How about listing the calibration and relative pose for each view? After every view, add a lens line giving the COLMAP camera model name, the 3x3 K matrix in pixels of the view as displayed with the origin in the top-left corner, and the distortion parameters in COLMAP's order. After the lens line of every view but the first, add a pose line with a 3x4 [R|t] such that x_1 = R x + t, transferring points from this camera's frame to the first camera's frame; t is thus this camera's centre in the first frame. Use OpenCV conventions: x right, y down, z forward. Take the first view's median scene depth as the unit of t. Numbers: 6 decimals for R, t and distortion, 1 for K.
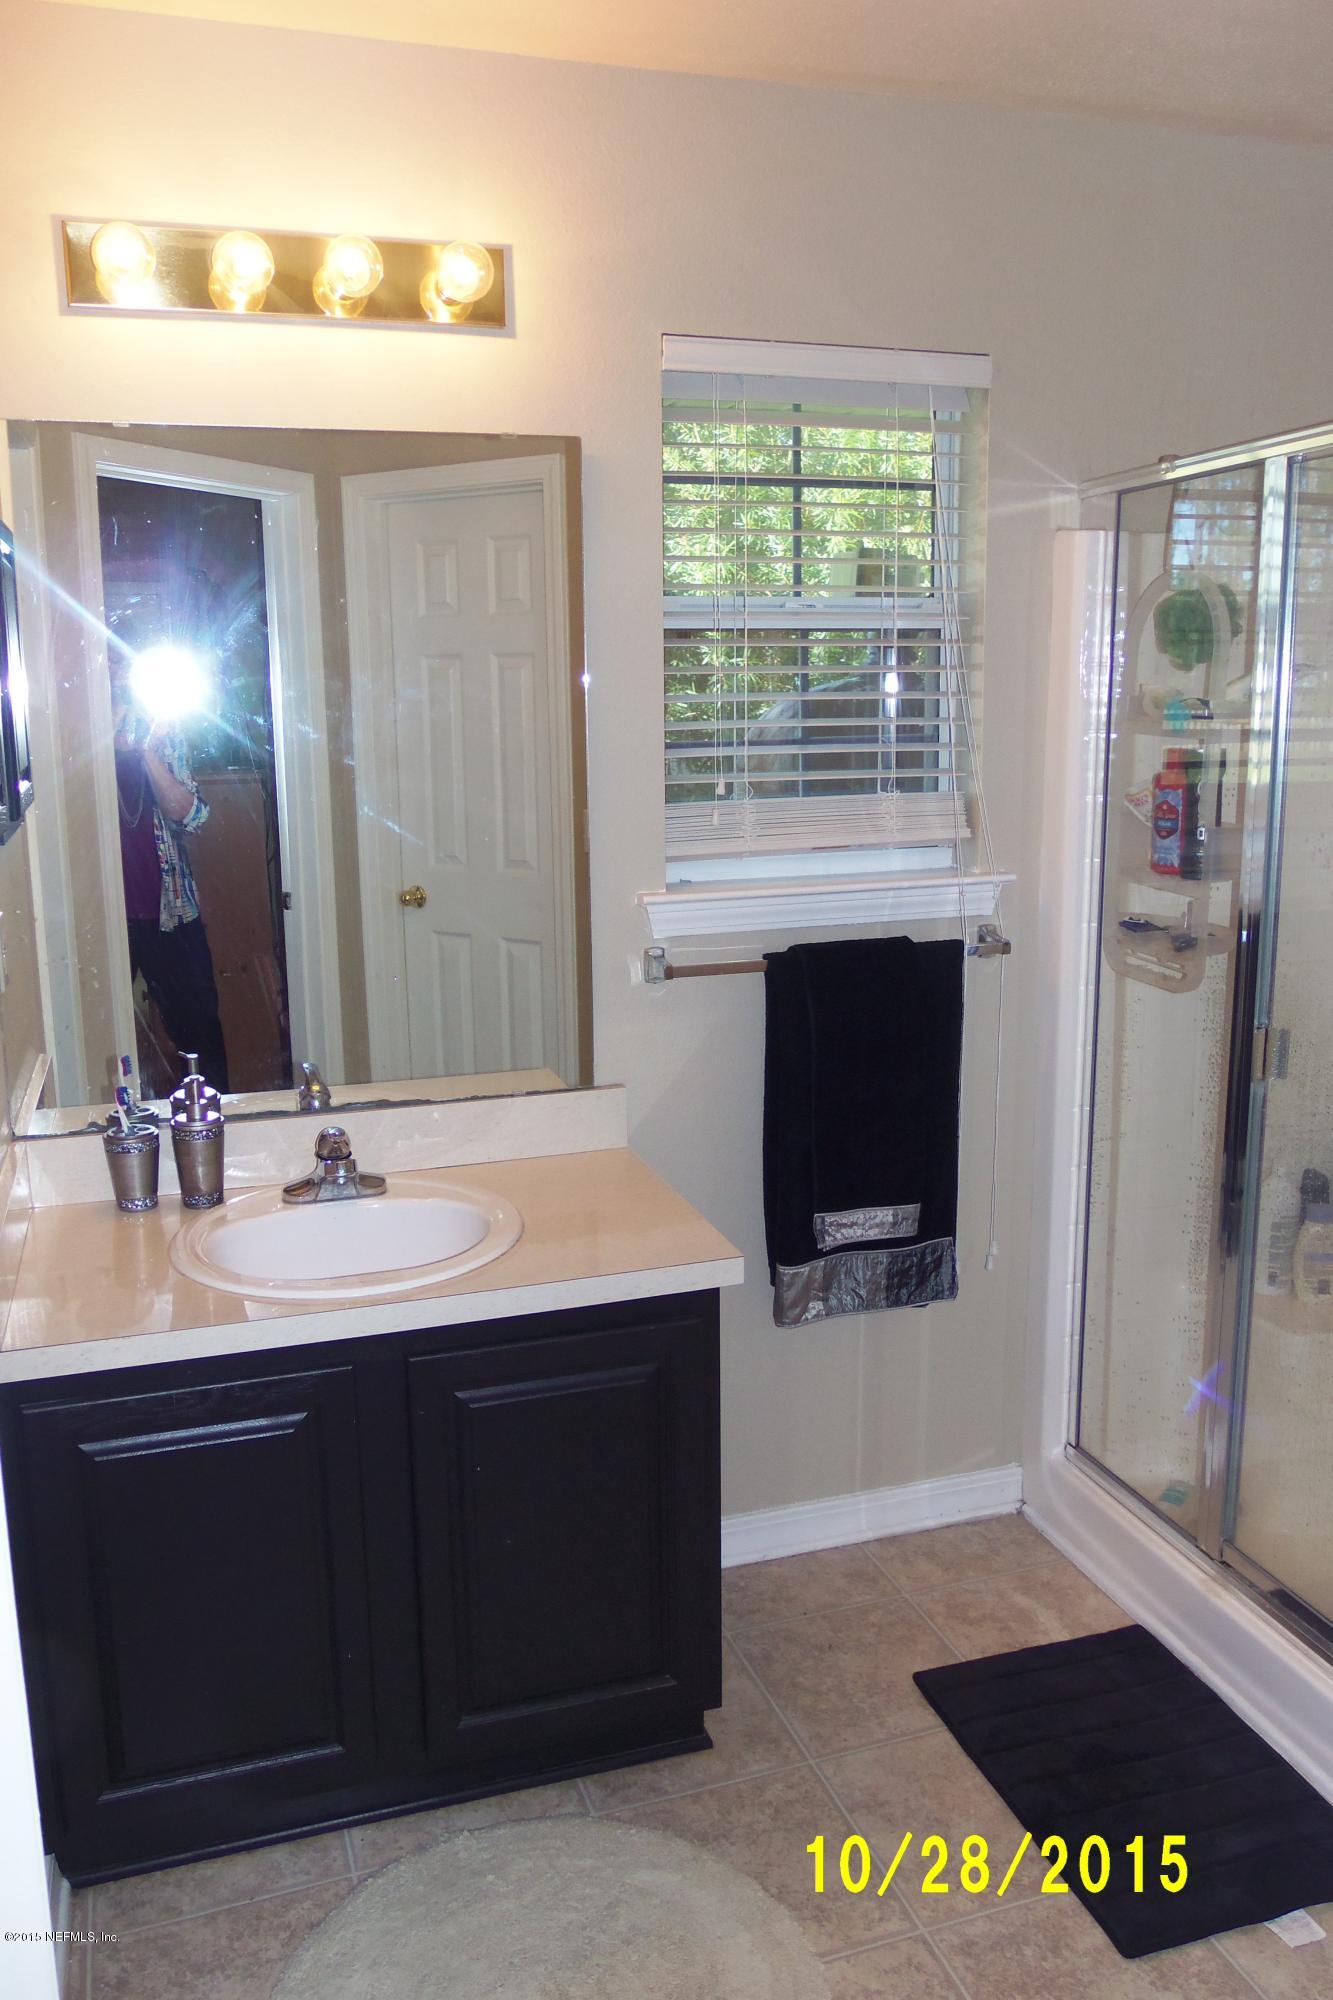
lens RADIAL K [[1531.0, 0, 666.6], [0, 1531.0, 1004.4], [0, 0, 1]] dist [-0.056237, 0.033173]
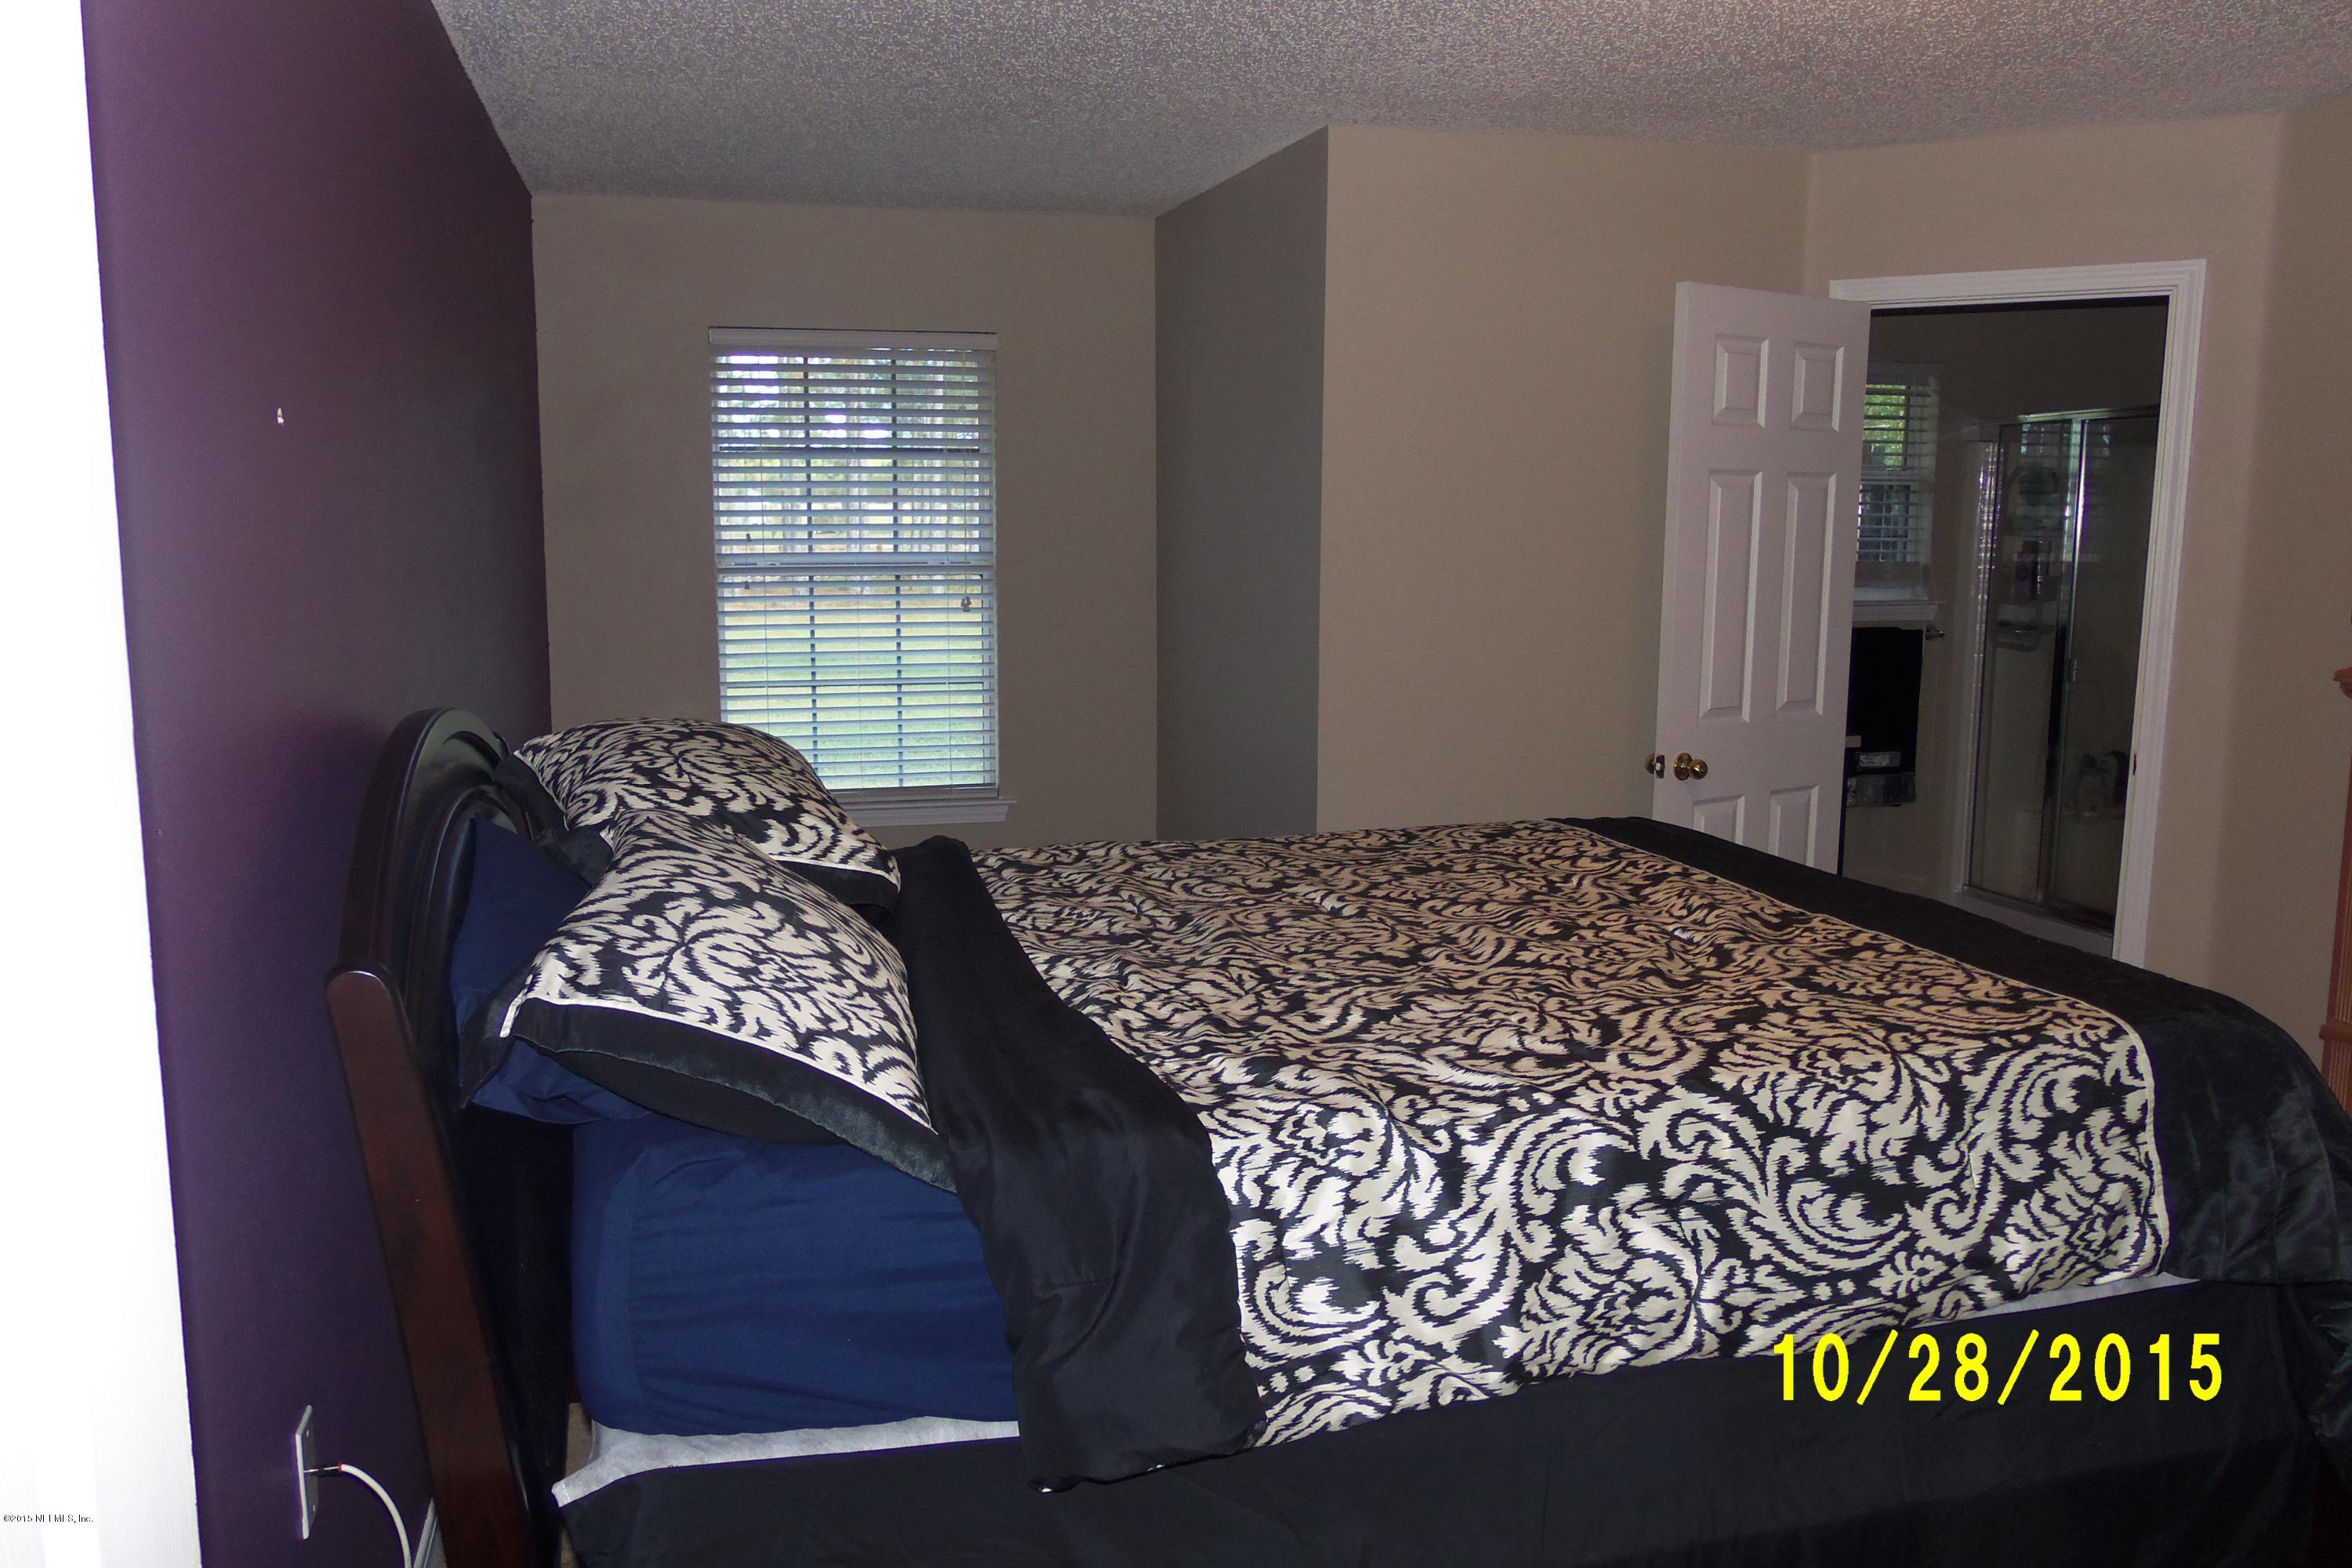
lens RADIAL K [[1800.5, 0, 1174.3], [0, 1800.5, 779.8], [0, 0, 1]] dist [-0.056237, 0.033173]
pose [[0.998271, 0.021696, -0.054632, -0.704425], [-0.023707, 0.999055, -0.036423, 0.280163], [0.053790, 0.037656, 0.997842, -1.527285]]
